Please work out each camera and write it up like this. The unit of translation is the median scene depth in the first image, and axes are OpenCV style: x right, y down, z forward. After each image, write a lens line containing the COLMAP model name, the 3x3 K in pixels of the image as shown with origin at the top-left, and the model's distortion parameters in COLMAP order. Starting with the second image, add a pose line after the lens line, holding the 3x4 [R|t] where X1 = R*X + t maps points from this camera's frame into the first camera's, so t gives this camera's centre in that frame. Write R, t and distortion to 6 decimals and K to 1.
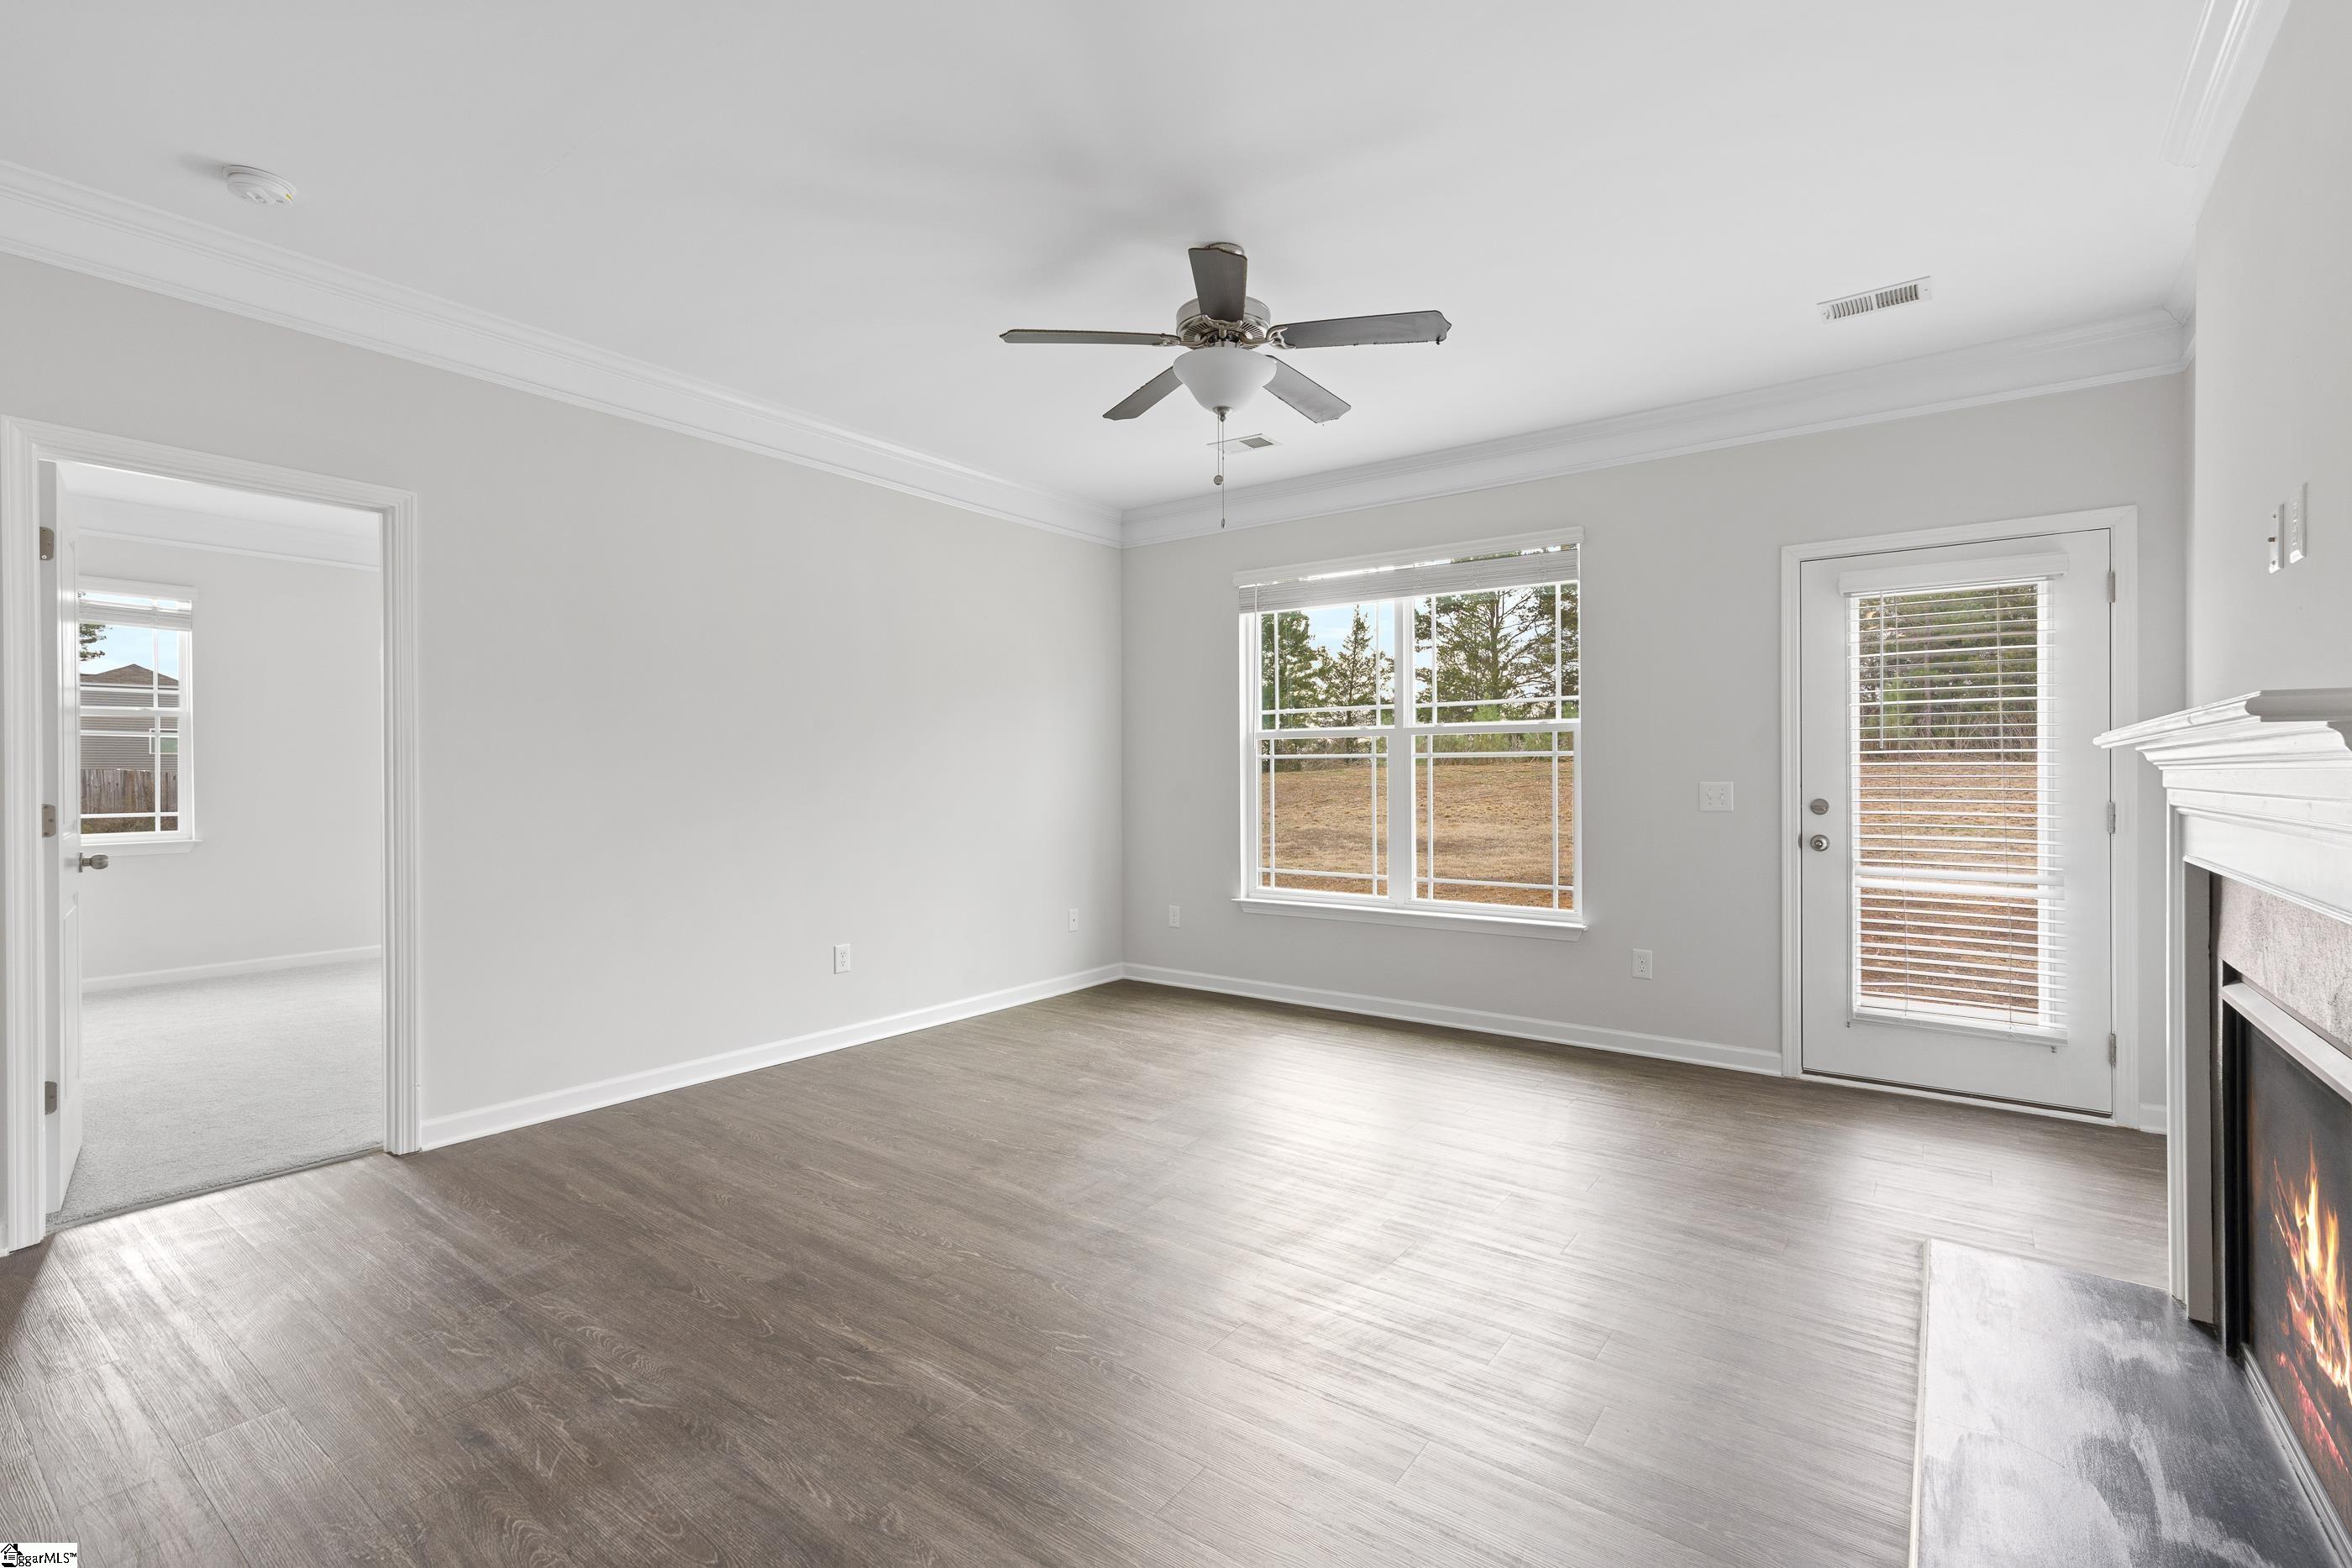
lens RADIAL K [[1045.8, 0, 1168.8], [0, 1045.8, 773.2], [0, 0, 1]] dist [0.001175, 0.000200]
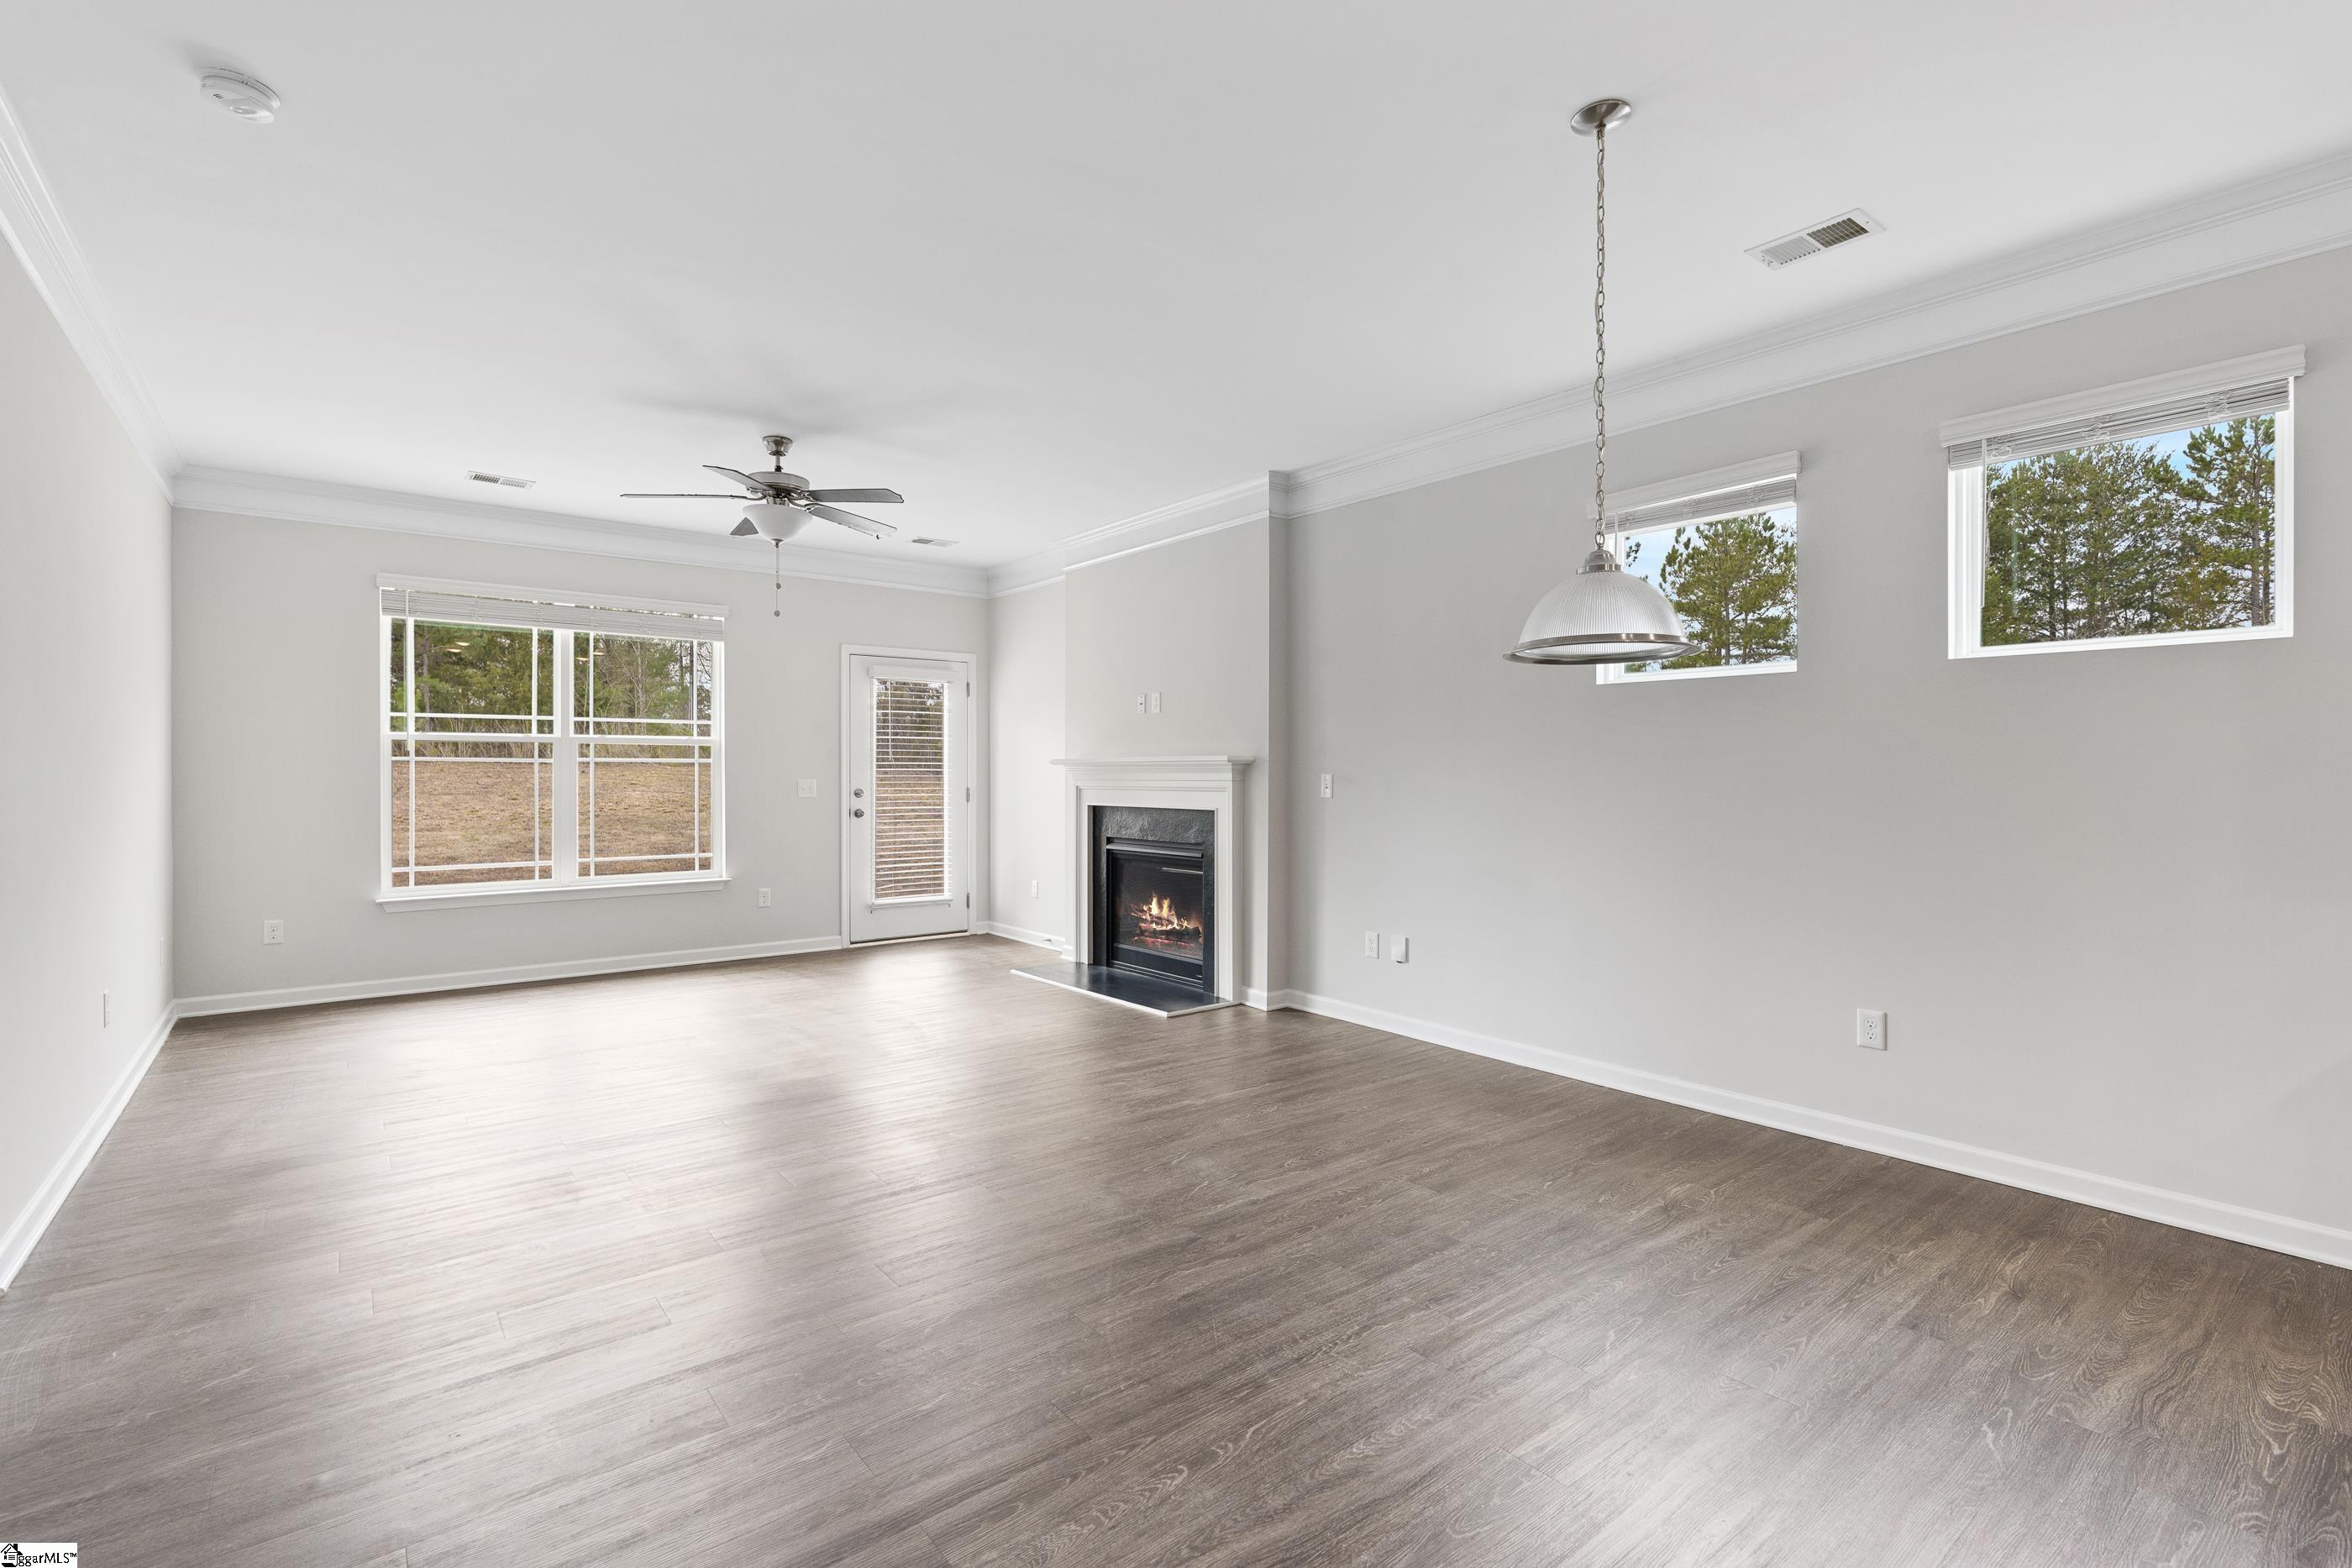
lens RADIAL K [[1068.2, 0, 1169.4], [0, 1068.2, 772.1], [0, 0, 1]] dist [-0.002222, -0.000035]
pose [[0.252568, 0.003795, 0.967572, -1.122143], [0.000721, 0.999991, -0.004111, 0.004277], [-0.967579, 0.001736, 0.252563, 0.026900]]
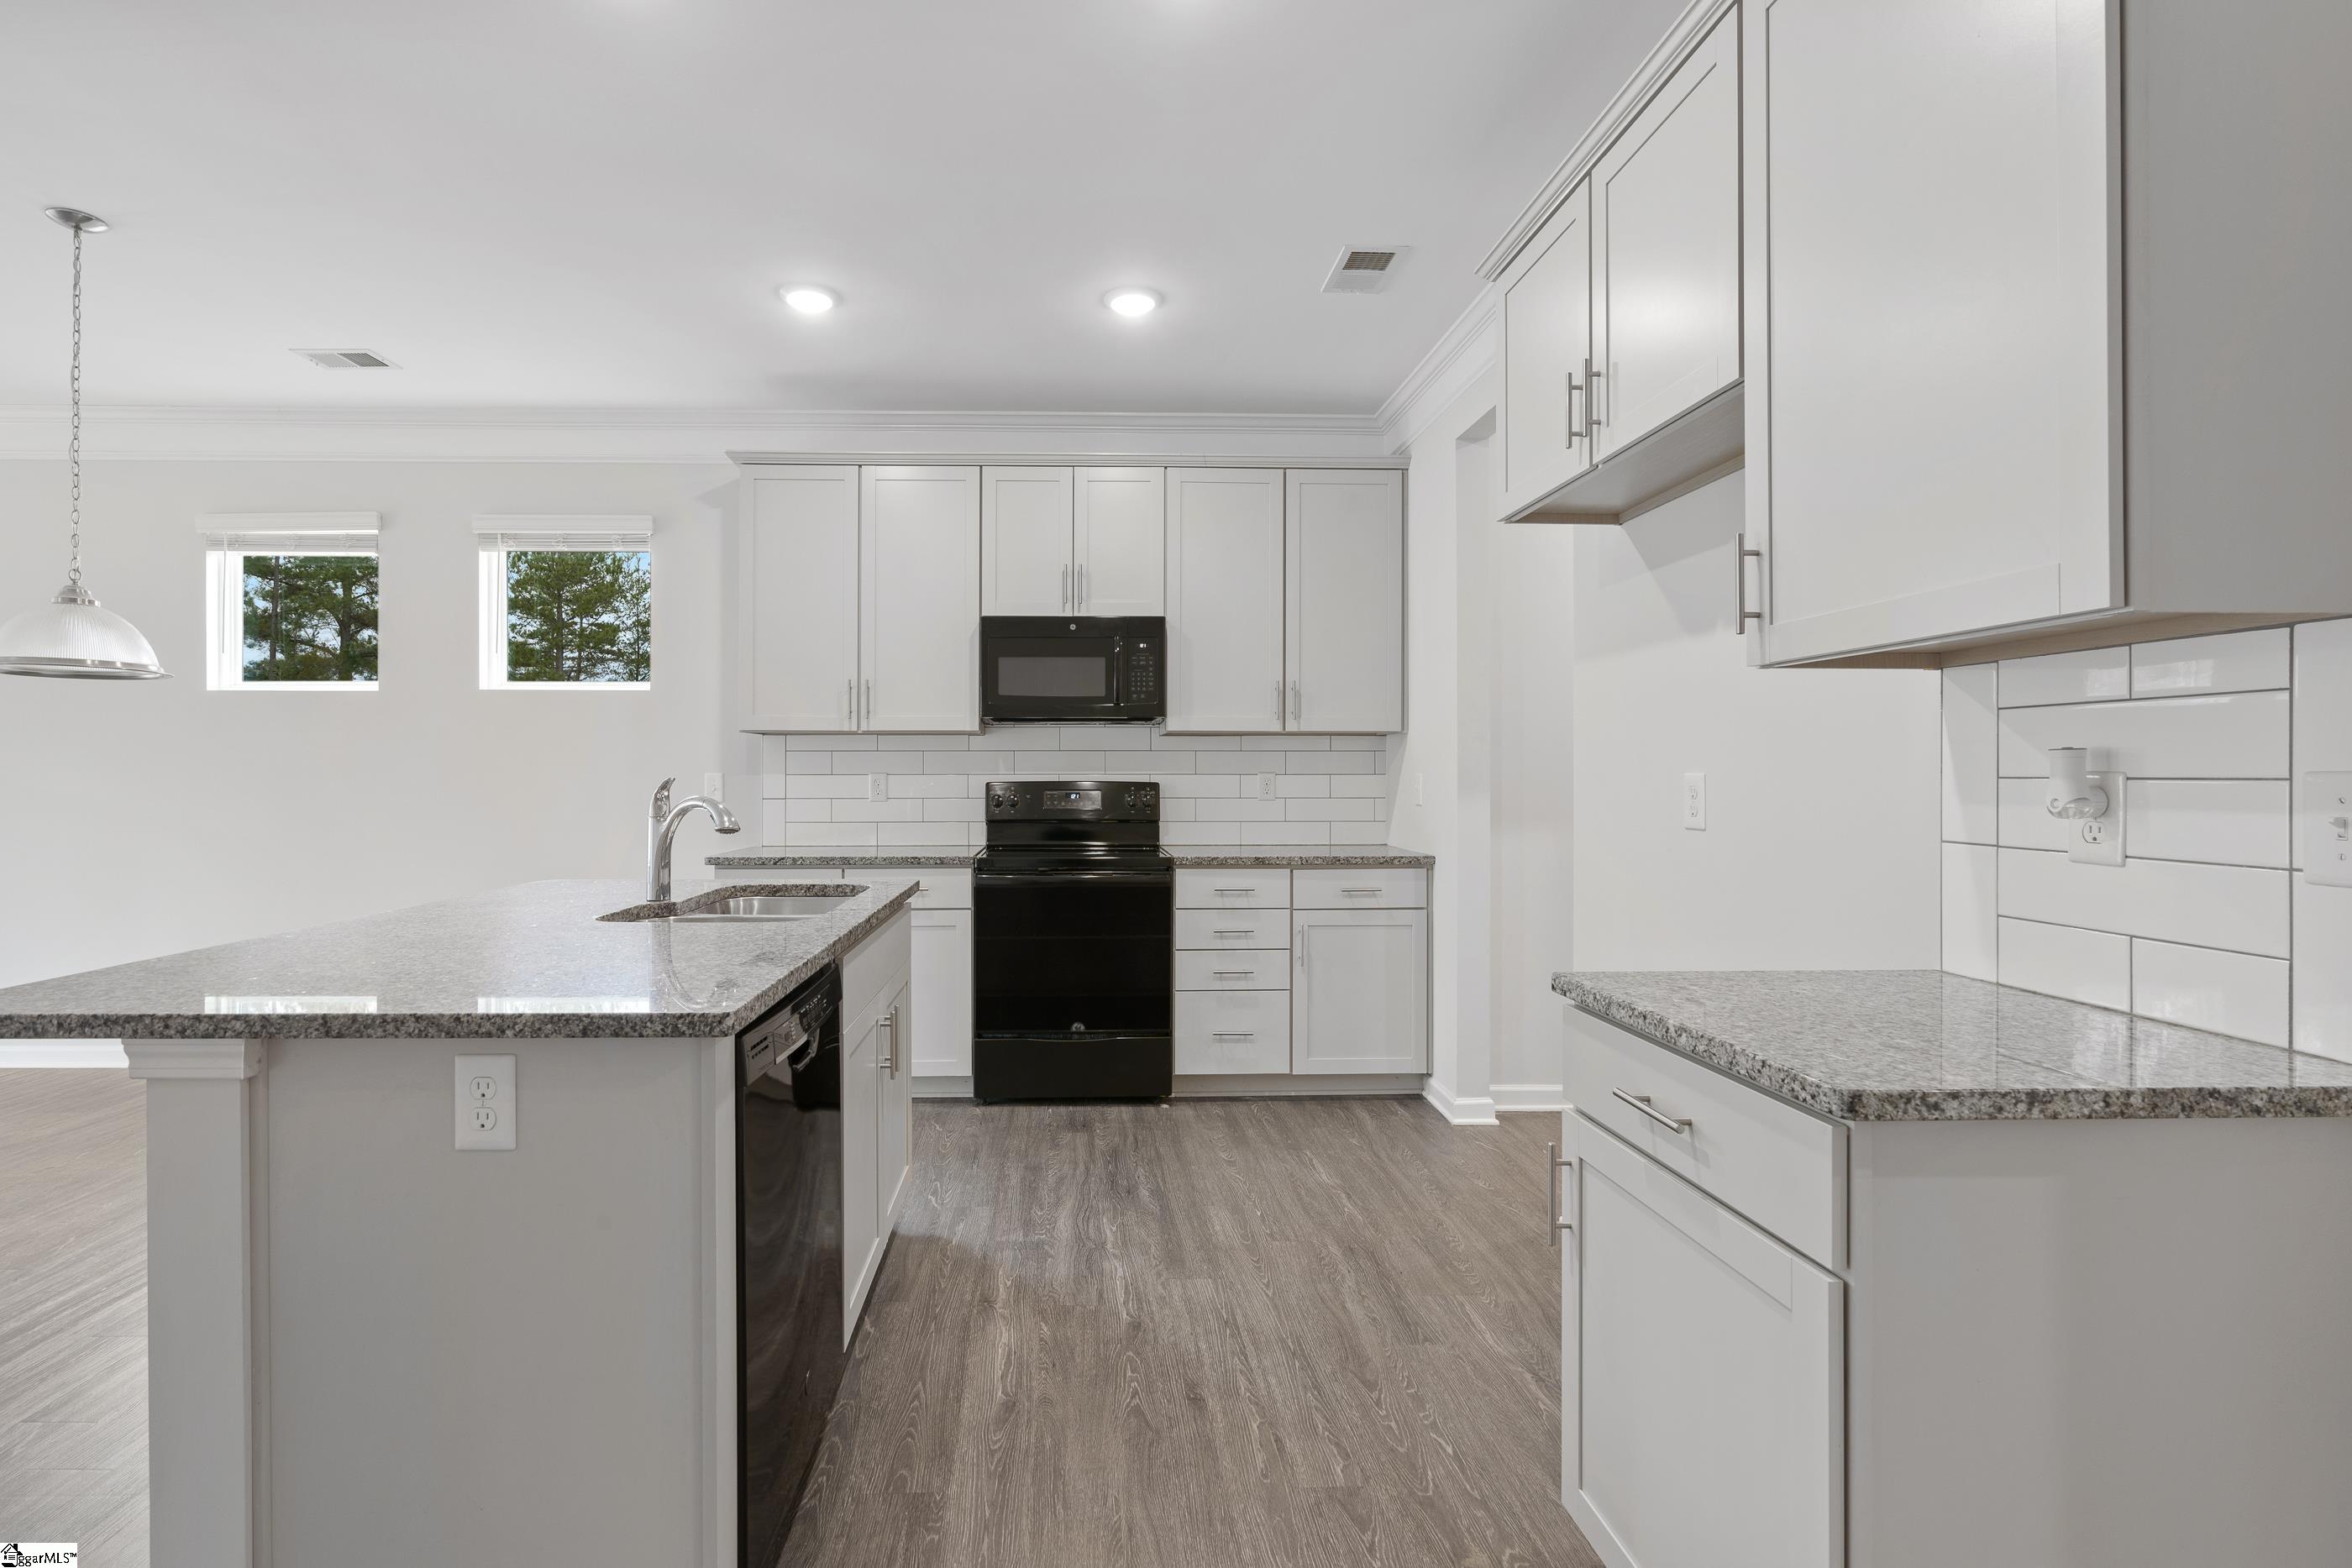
lens RADIAL K [[1101.2, 0, 1091.4], [0, 1101.2, 766.3], [0, 0, 1]] dist [-0.005190, 0.000549]
pose [[-0.617118, 0.009428, 0.786814, -1.495452], [0.004878, 0.999955, -0.008156, 0.006681], [-0.786856, -0.001195, -0.617136, -0.151449]]
